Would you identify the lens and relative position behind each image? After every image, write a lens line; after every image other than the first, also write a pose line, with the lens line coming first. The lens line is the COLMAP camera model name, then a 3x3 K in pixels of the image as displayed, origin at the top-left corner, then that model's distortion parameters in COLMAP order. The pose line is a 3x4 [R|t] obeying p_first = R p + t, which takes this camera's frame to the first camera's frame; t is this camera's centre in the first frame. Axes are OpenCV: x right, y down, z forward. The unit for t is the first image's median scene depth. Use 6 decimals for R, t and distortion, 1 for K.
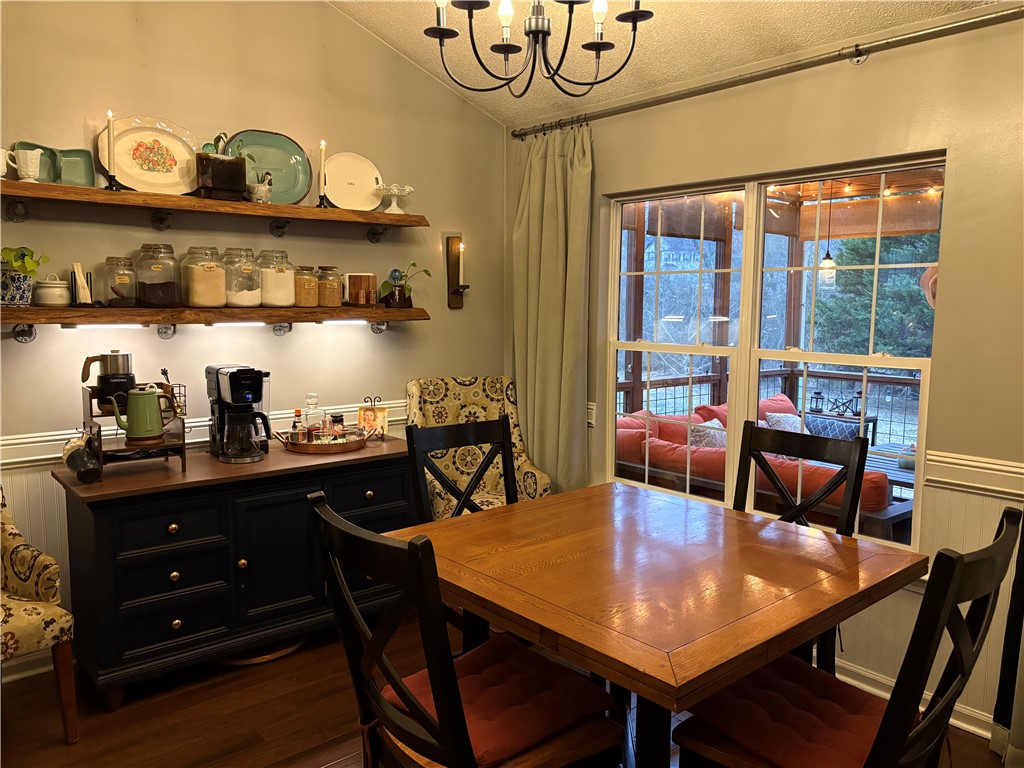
lens RADIAL K [[761.7, 0, 512.0], [0, 761.7, 384.0], [0, 0, 1]] dist [0.093378, -0.106617]
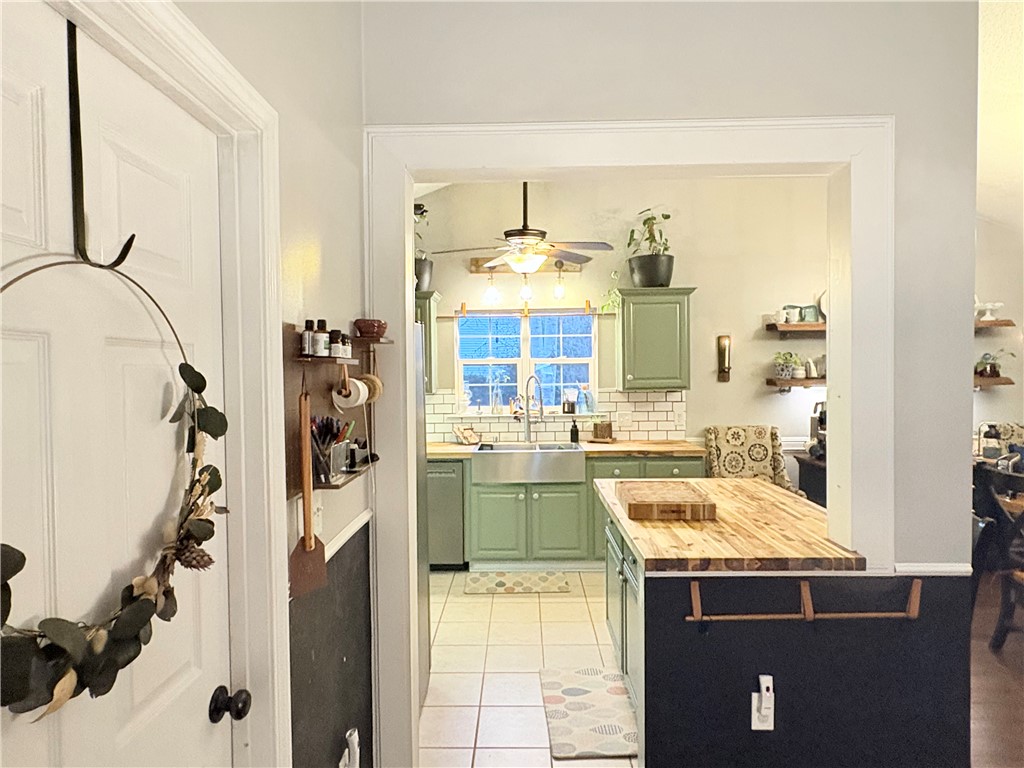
lens RADIAL K [[615.4, 0, 512.0], [0, 615.4, 384.0], [0, 0, 1]] dist [0.002363, 0.000235]
pose [[0.742127, 0.016942, -0.670045, -0.023555], [-0.053749, 0.997965, -0.034297, 0.014662], [0.668100, 0.061467, 0.741528, -0.661845]]
